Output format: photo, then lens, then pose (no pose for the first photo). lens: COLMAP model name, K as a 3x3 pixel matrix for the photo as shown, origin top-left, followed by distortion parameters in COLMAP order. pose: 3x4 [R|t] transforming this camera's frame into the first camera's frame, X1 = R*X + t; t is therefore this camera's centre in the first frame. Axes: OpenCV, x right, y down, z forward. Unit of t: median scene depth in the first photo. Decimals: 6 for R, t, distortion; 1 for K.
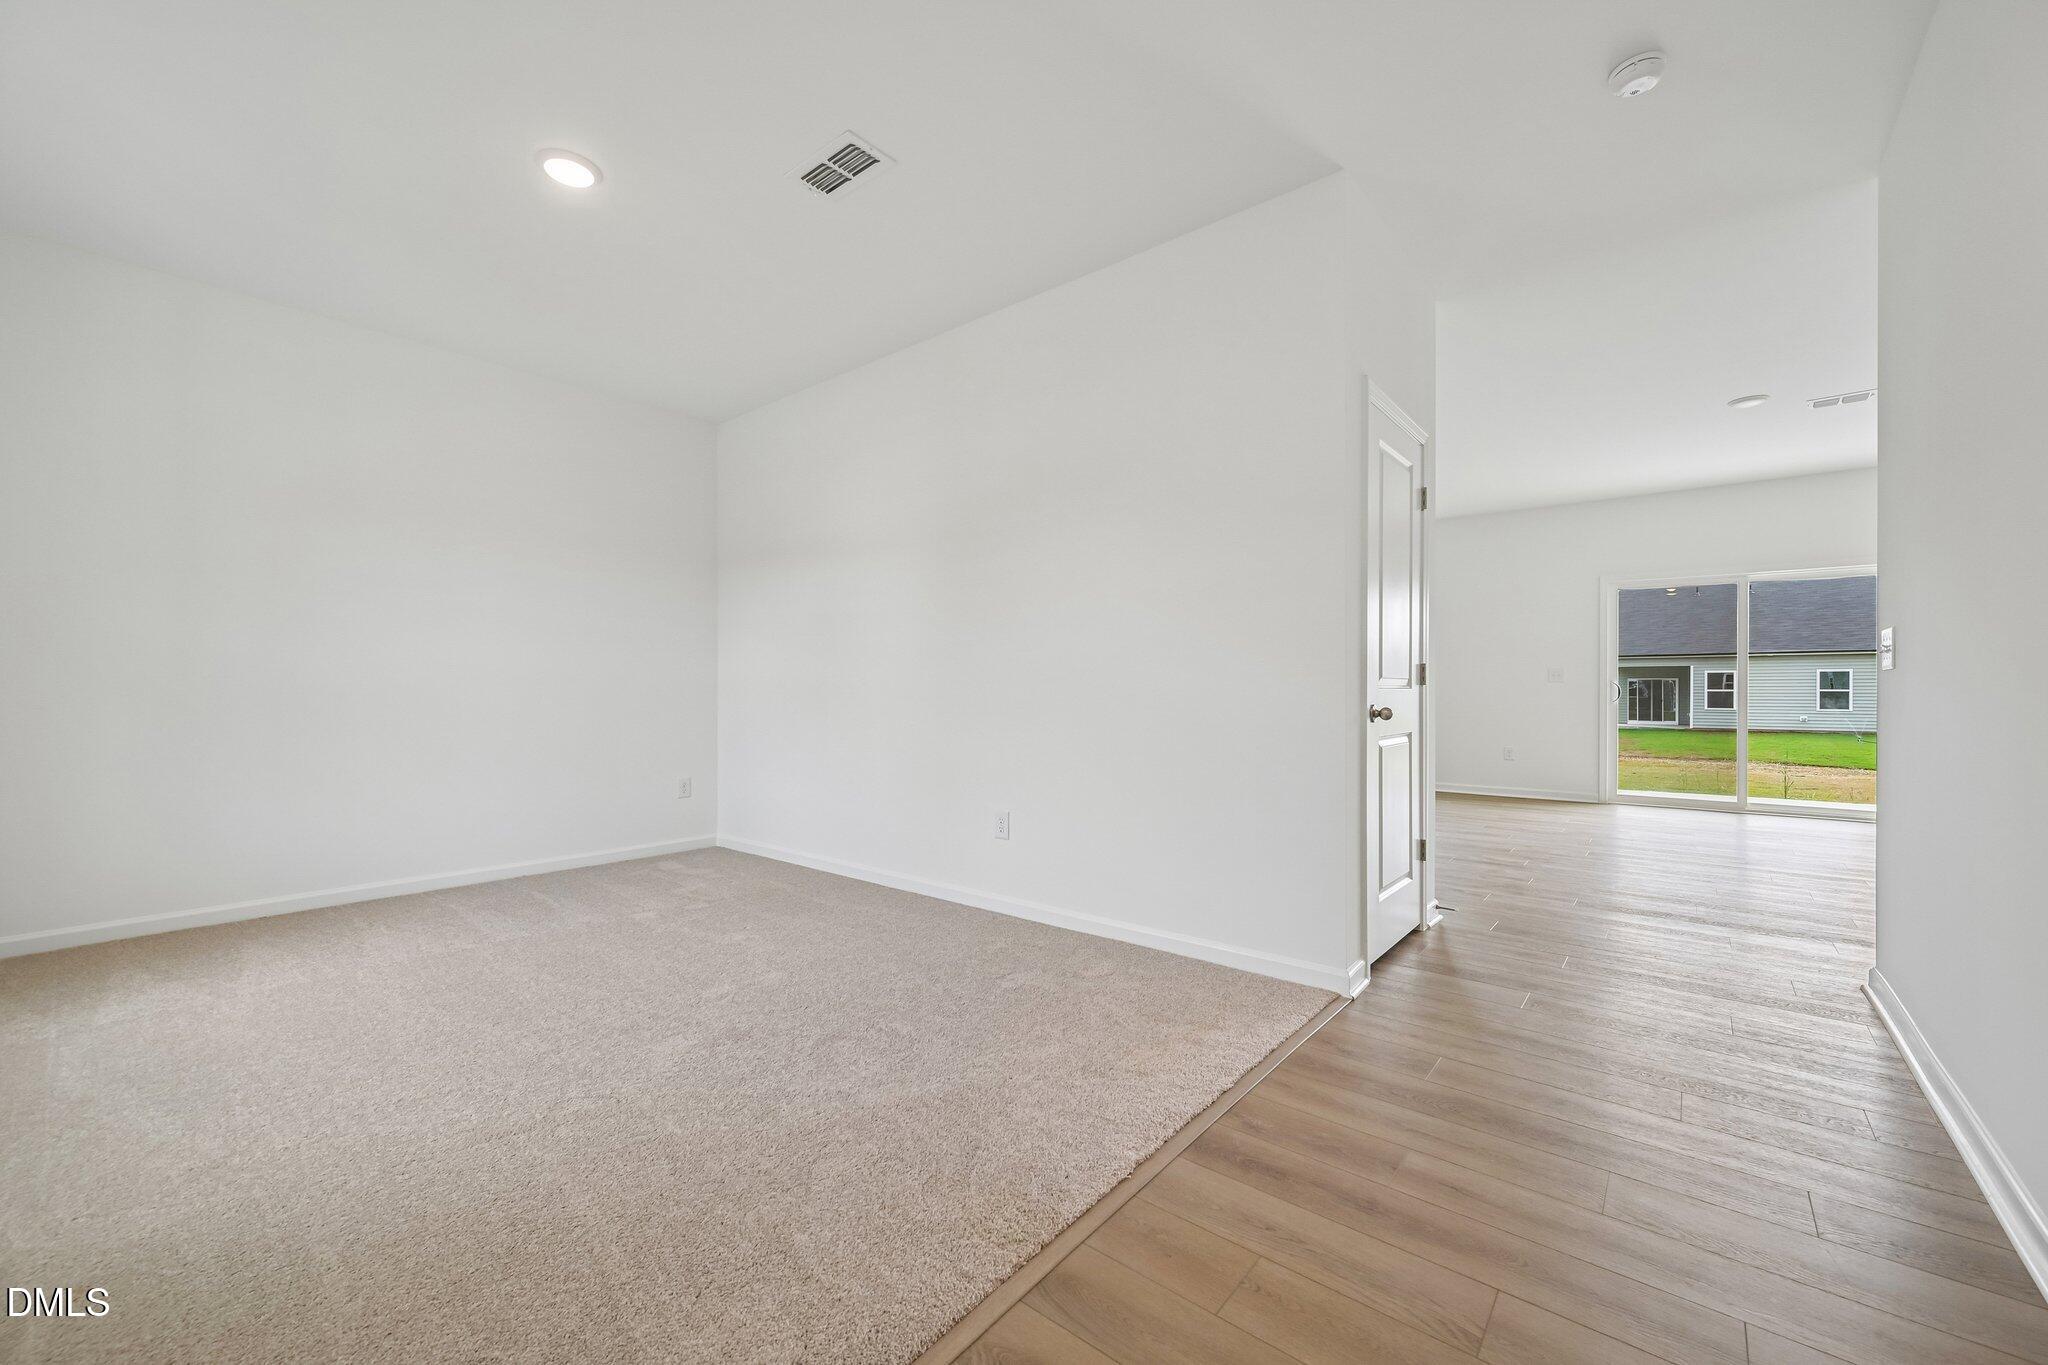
lens RADIAL K [[804.0, 0, 1024.0], [0, 804.0, 682.5], [0, 0, 1]] dist [-0.000263, -0.000015]
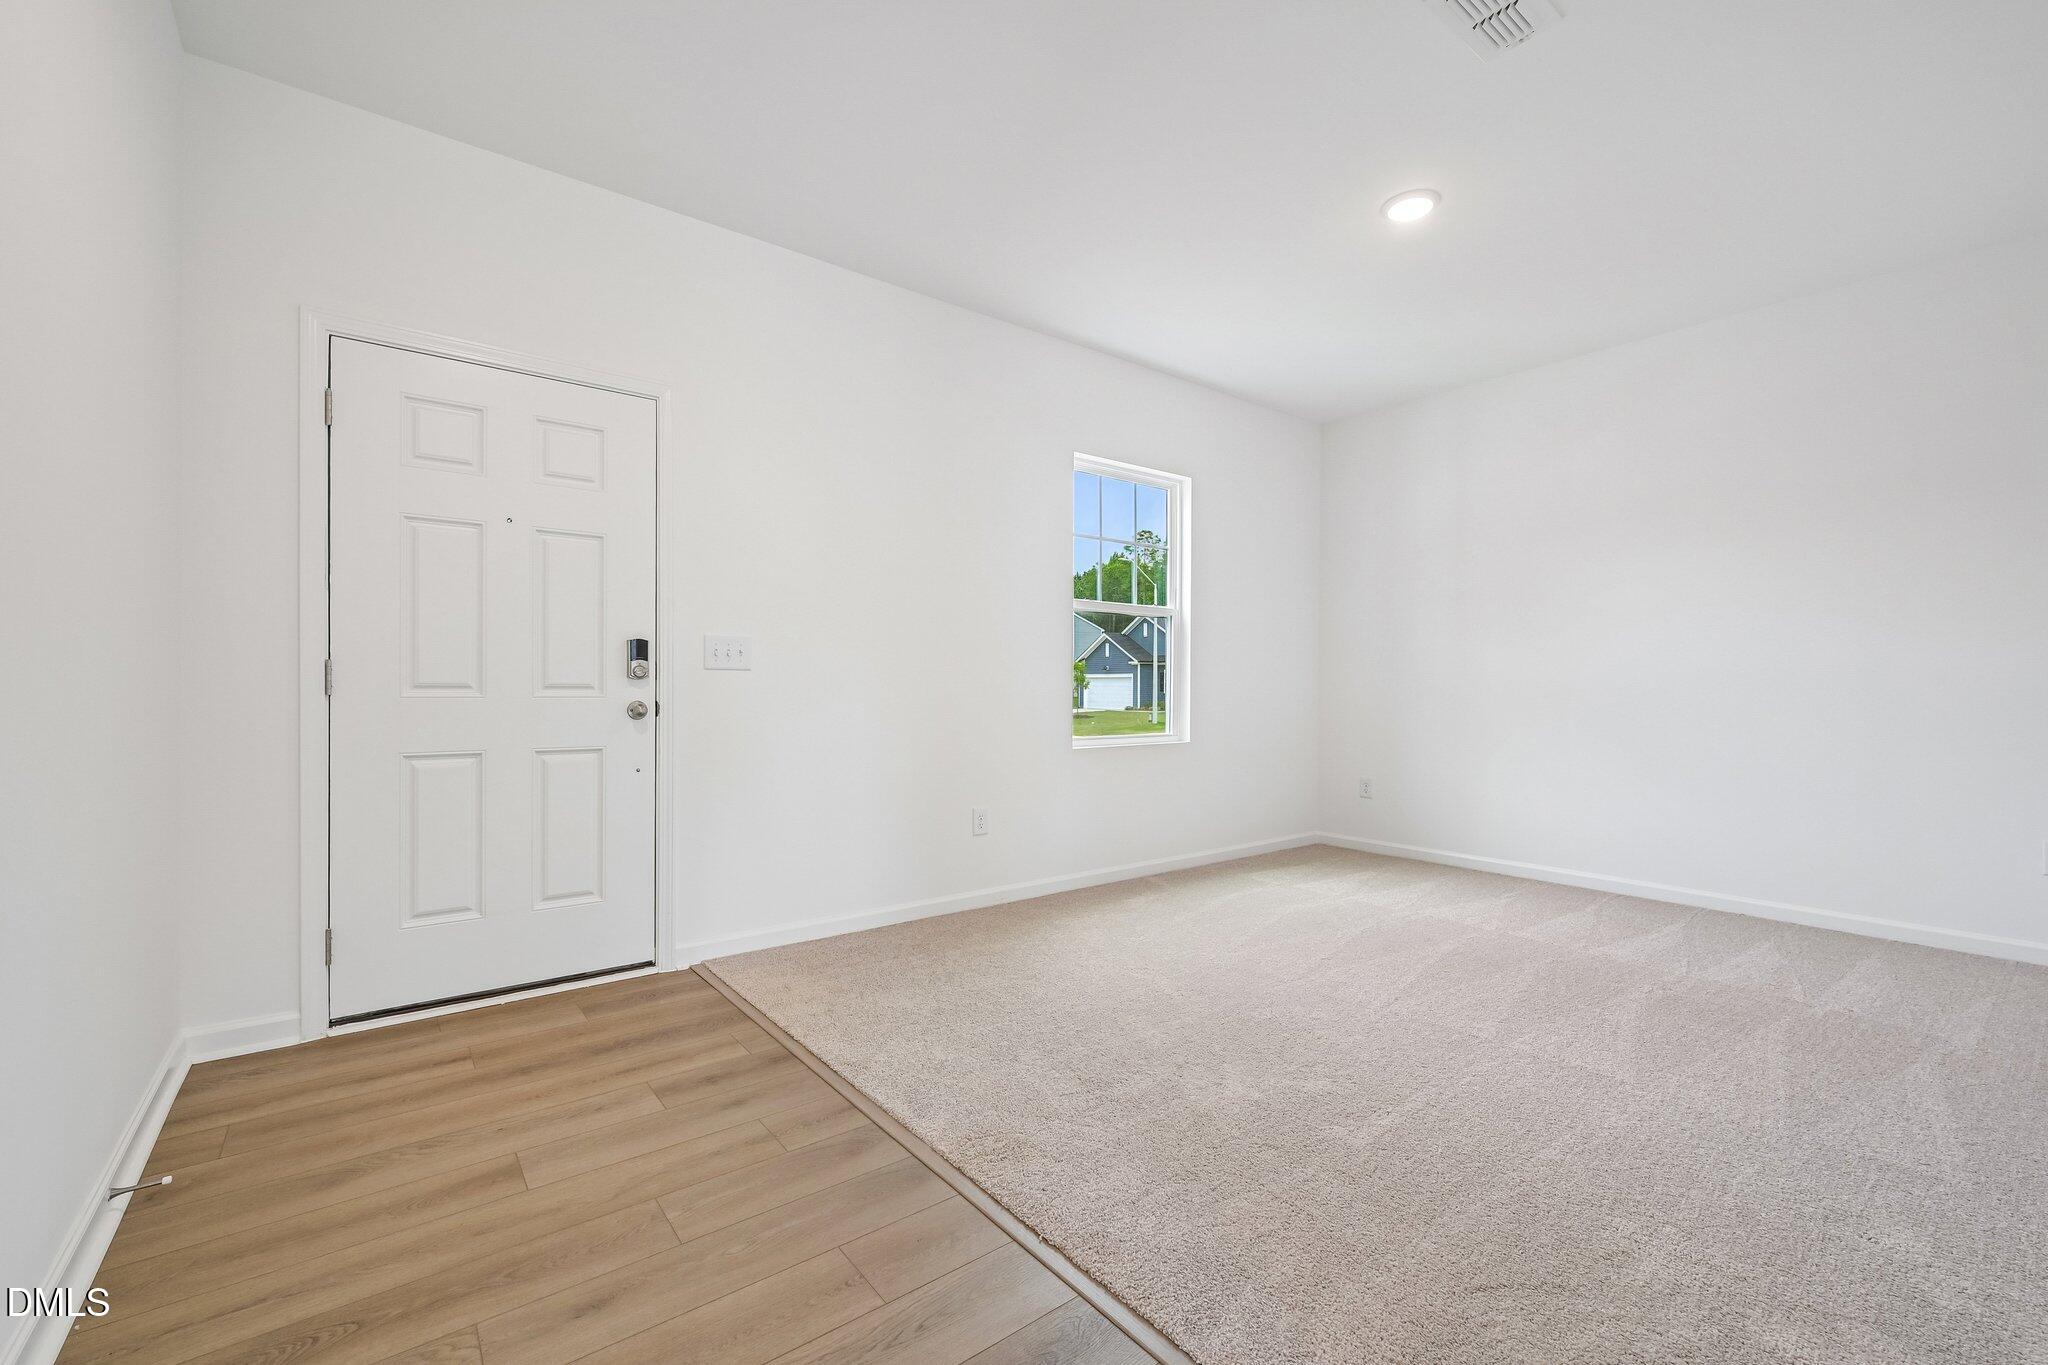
lens RADIAL K [[831.9, 0, 1024.0], [0, 831.9, 682.5], [0, 0, 1]] dist [-0.001045, -0.000068]
pose [[-0.204882, -0.007700, -0.978756, 1.190691], [0.007812, 0.999924, -0.009502, -0.000194], [0.978756, -0.009592, -0.204806, 1.334835]]
